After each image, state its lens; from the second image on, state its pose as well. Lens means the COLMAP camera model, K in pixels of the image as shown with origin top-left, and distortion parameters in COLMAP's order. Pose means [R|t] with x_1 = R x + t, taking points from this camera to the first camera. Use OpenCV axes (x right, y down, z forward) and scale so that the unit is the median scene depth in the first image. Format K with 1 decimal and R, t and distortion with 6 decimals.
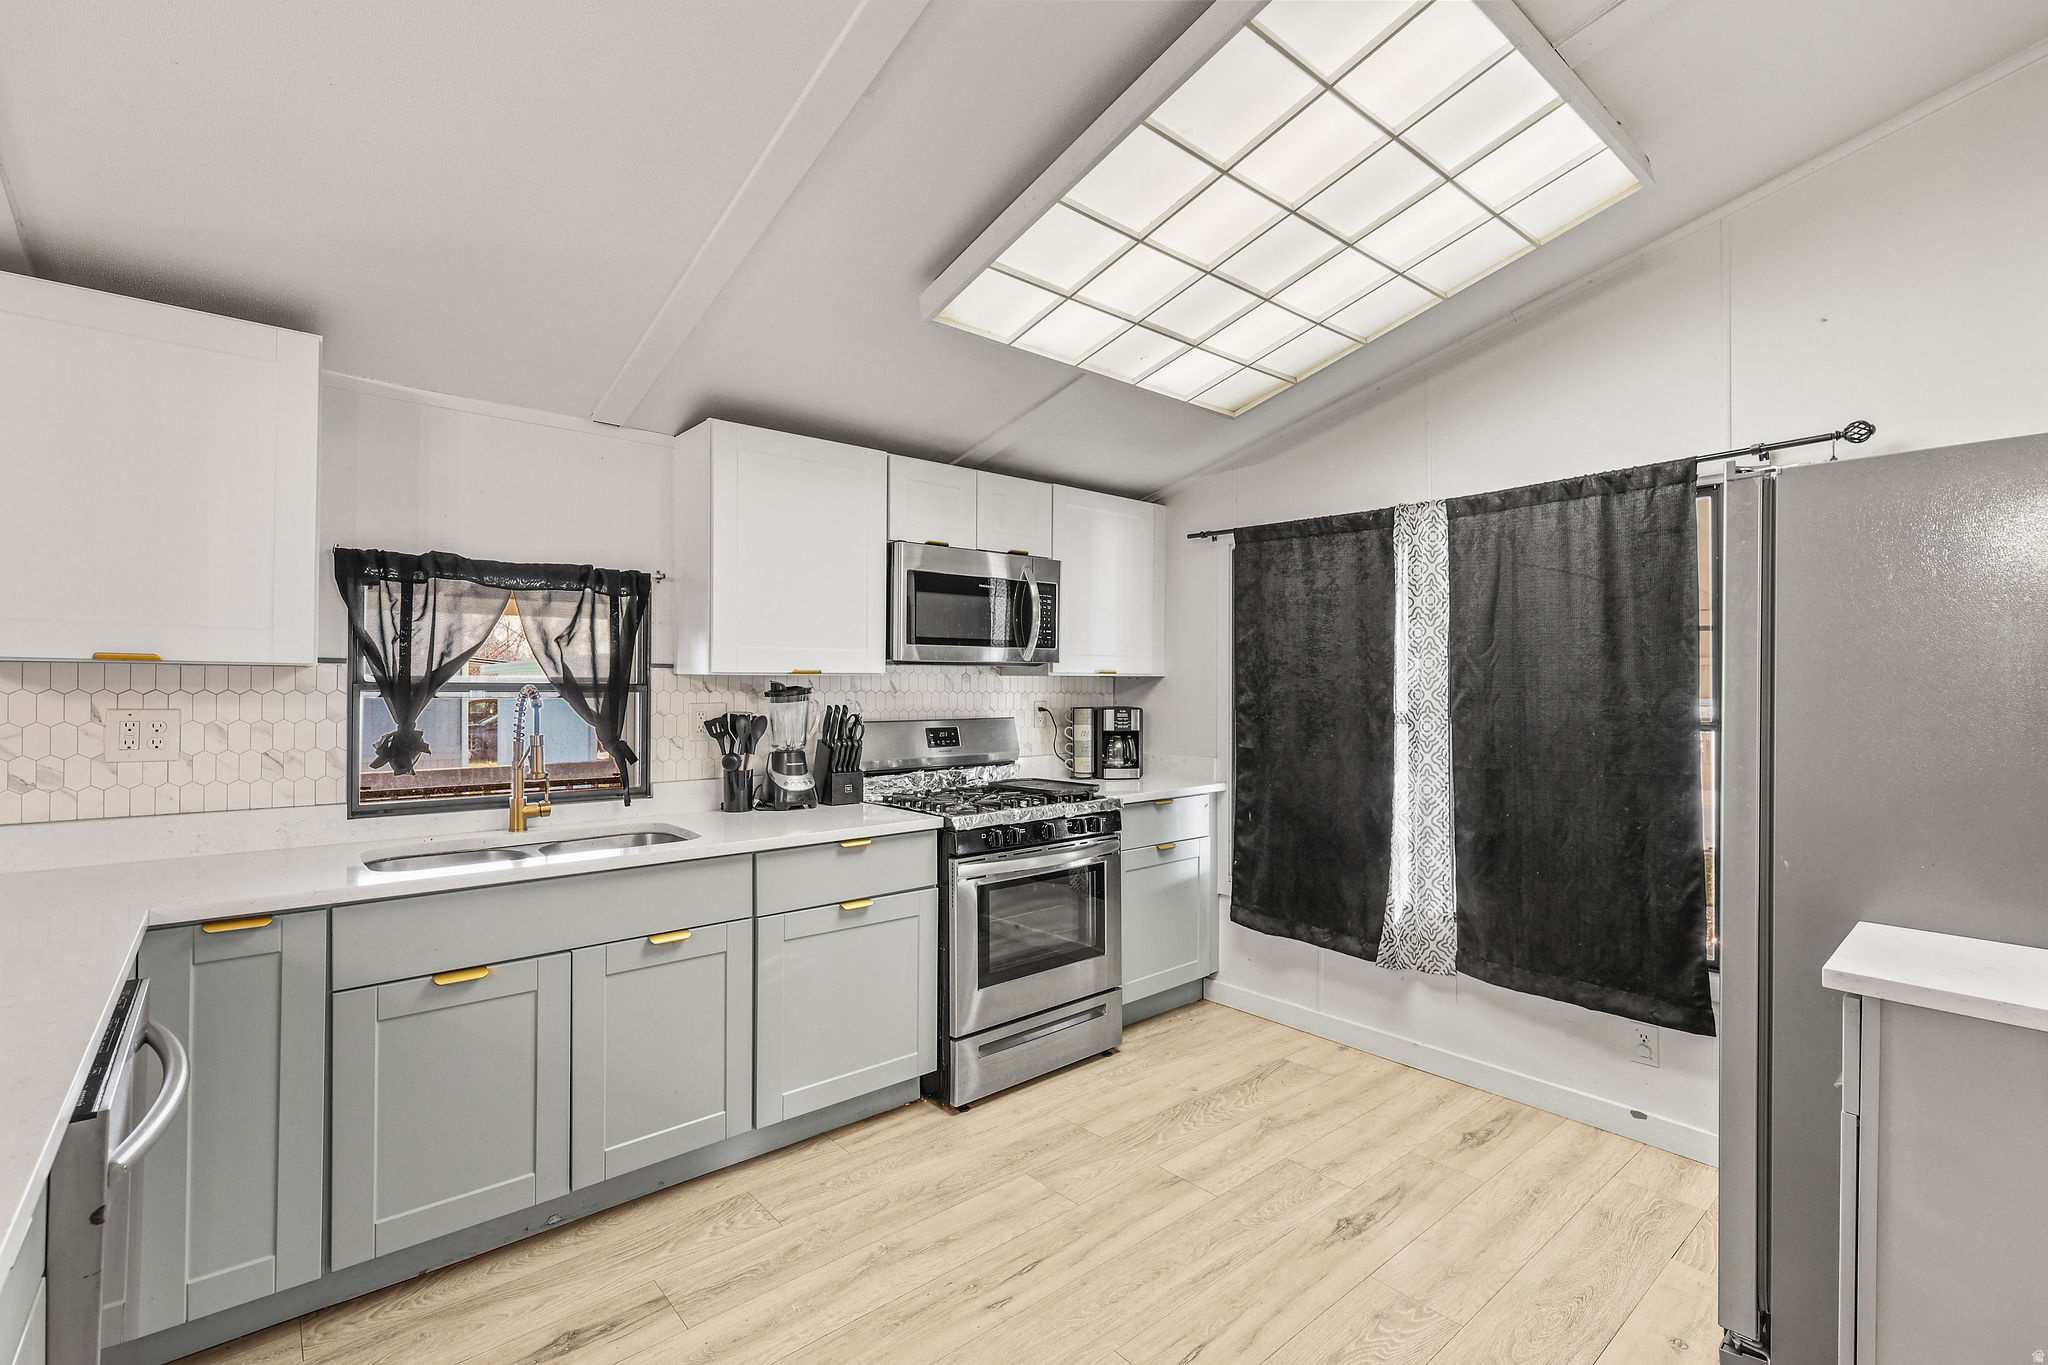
lens RADIAL K [[904.1, 0, 1015.4], [0, 904.1, 683.4], [0, 0, 1]] dist [0.001153, 0.000144]
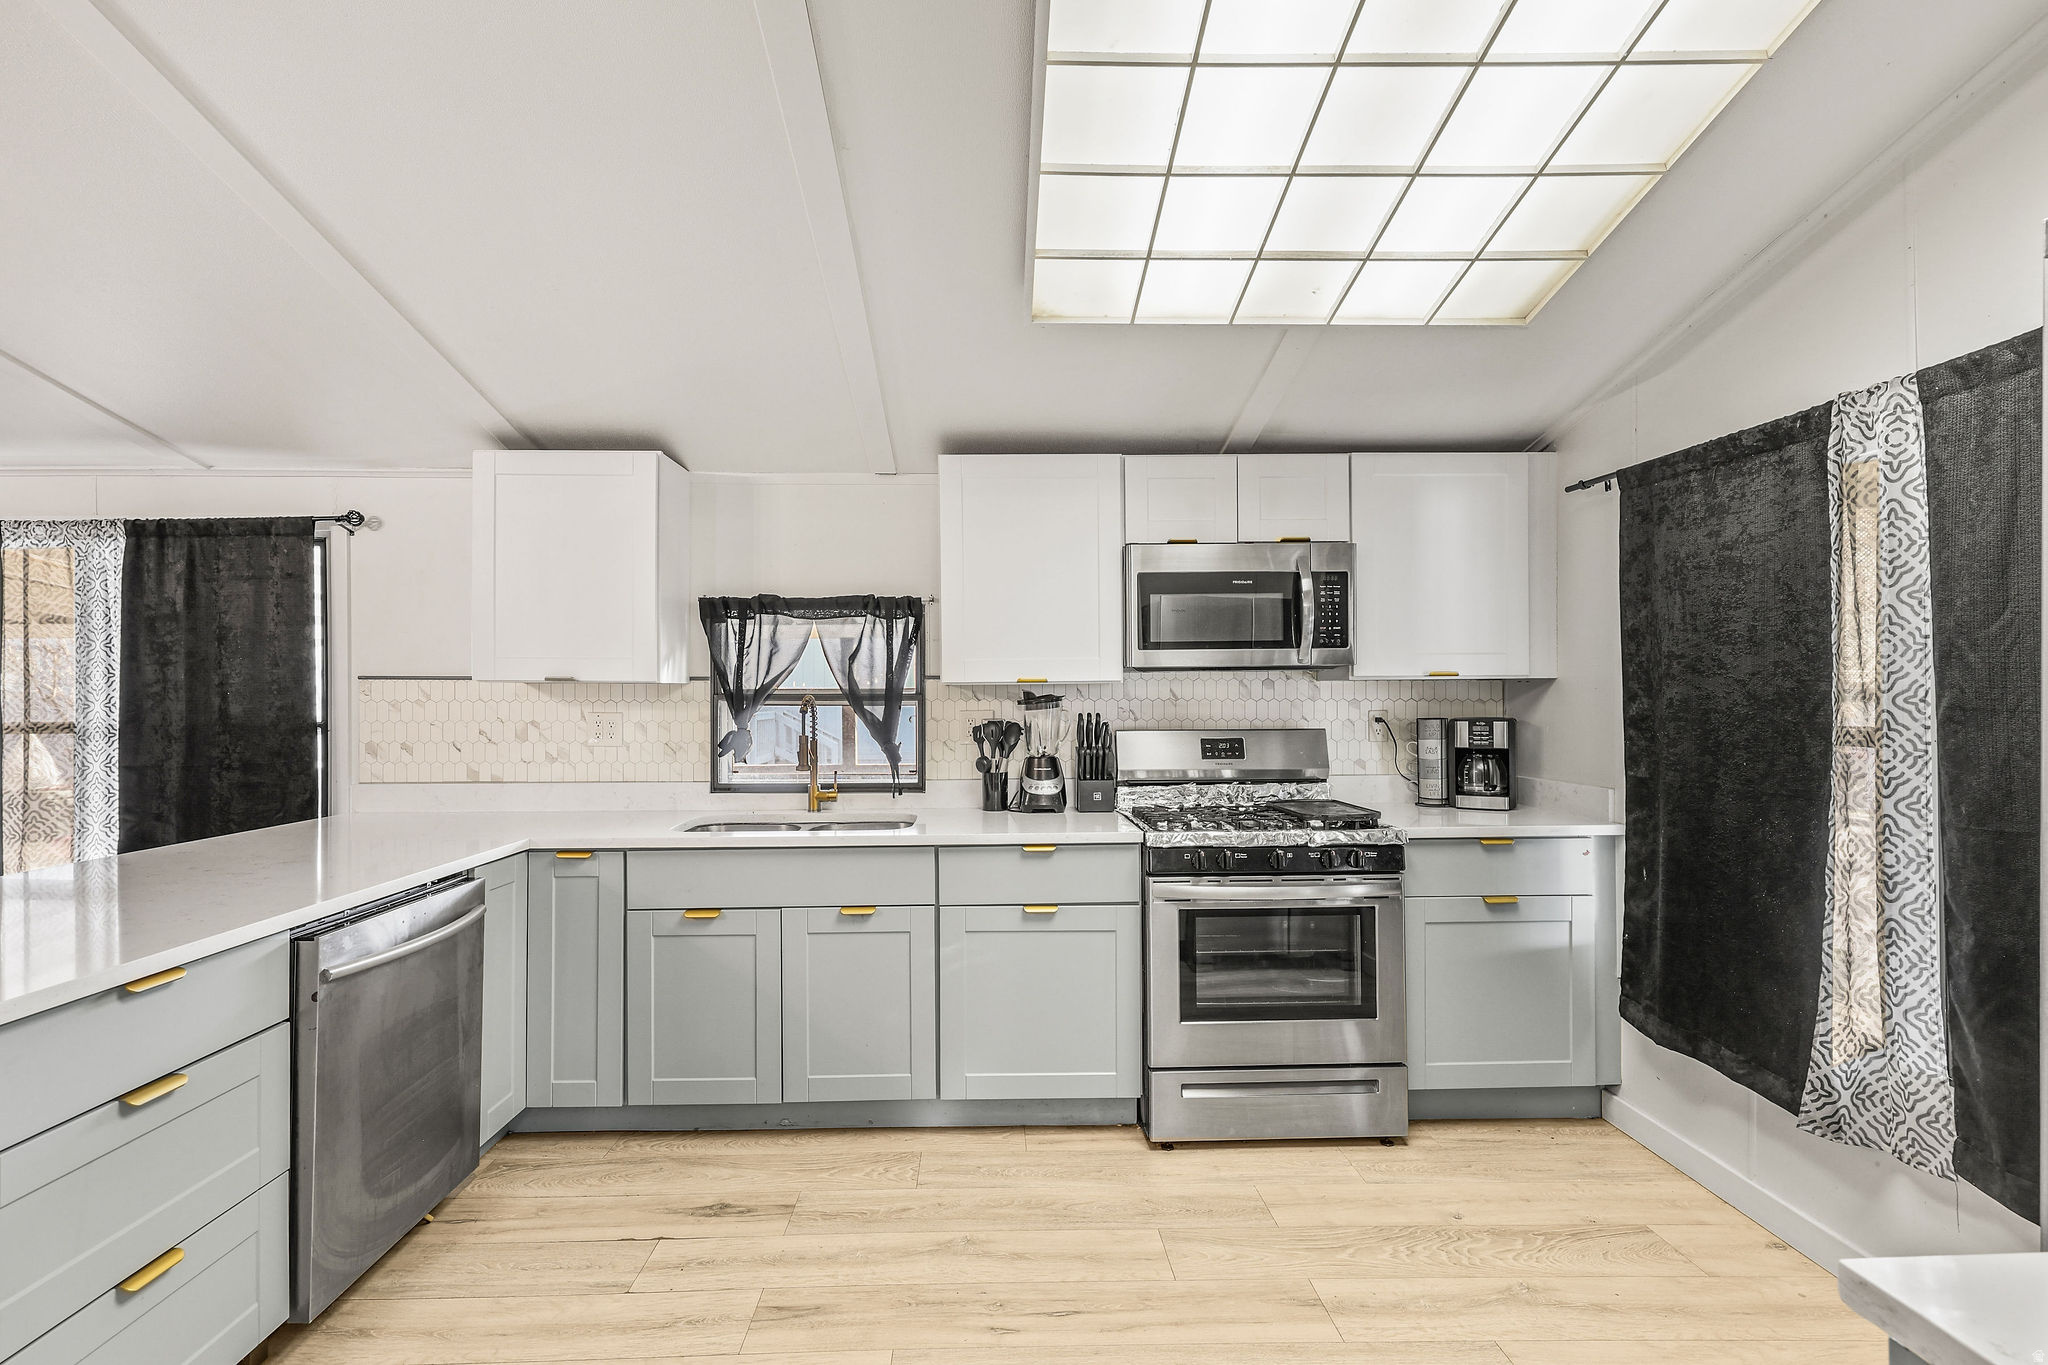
lens RADIAL K [[914.8, 0, 1002.7], [0, 914.8, 691.5], [0, 0, 1]] dist [0.002123, 0.000180]
pose [[0.776342, -0.009723, -0.630237, 0.386703], [0.008476, 0.999952, -0.004985, 0.004387], [0.630255, -0.001472, 0.776387, 0.153144]]
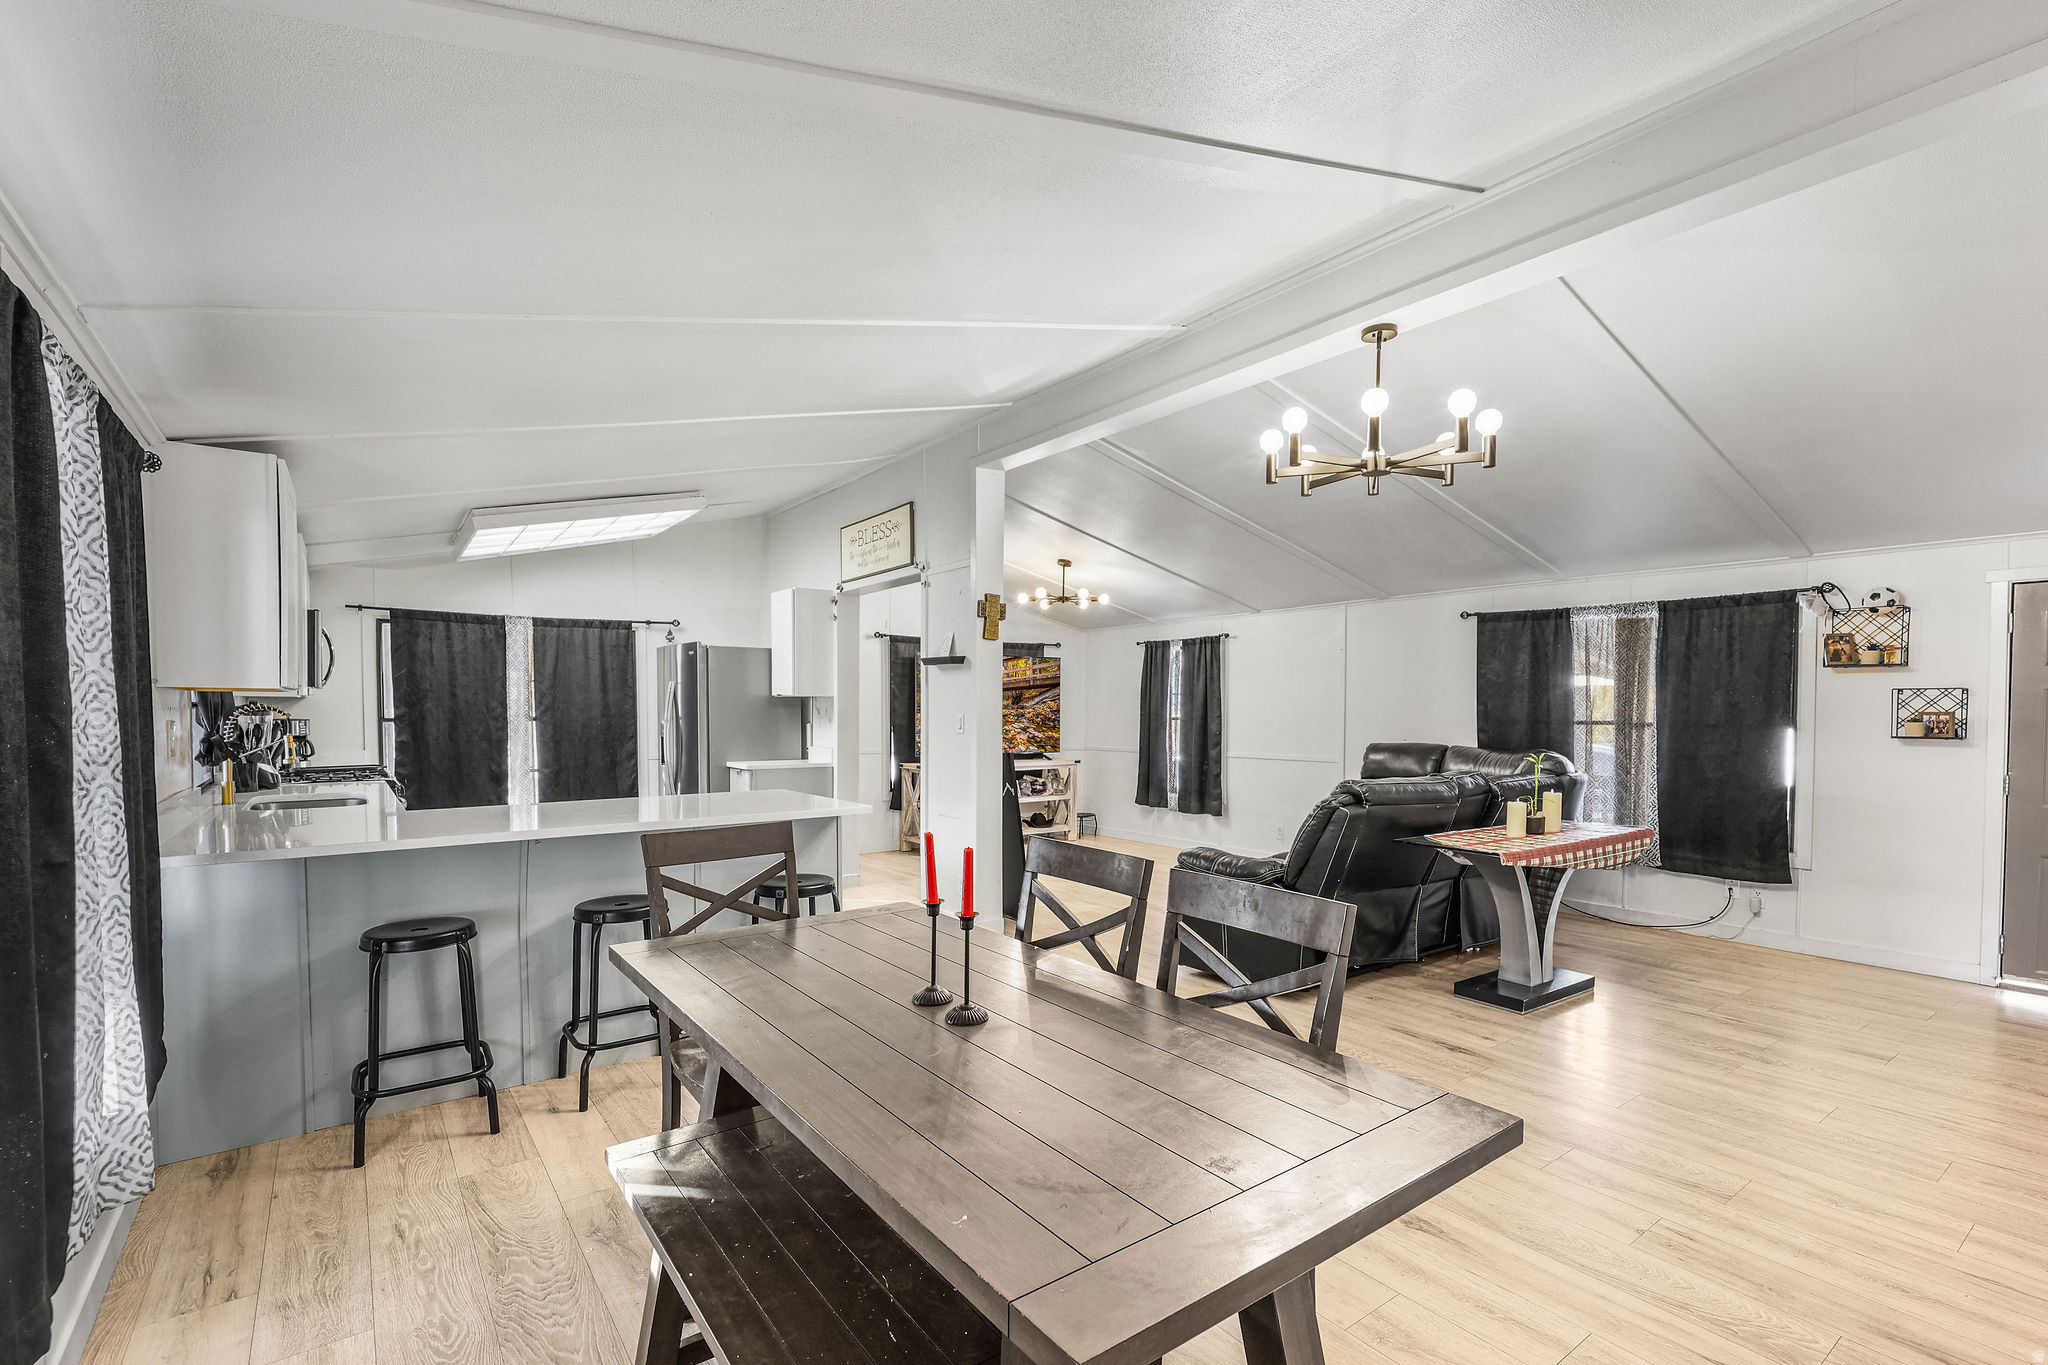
lens RADIAL K [[929.9, 0, 1023.2], [0, 929.9, 712.4], [0, 0, 1]] dist [-0.001198, -0.000091]
pose [[0.071422, -0.008774, 0.997408, -1.643469], [-0.002673, 0.999956, 0.008988, 0.000033], [-0.997443, -0.003308, 0.071395, -0.321634]]
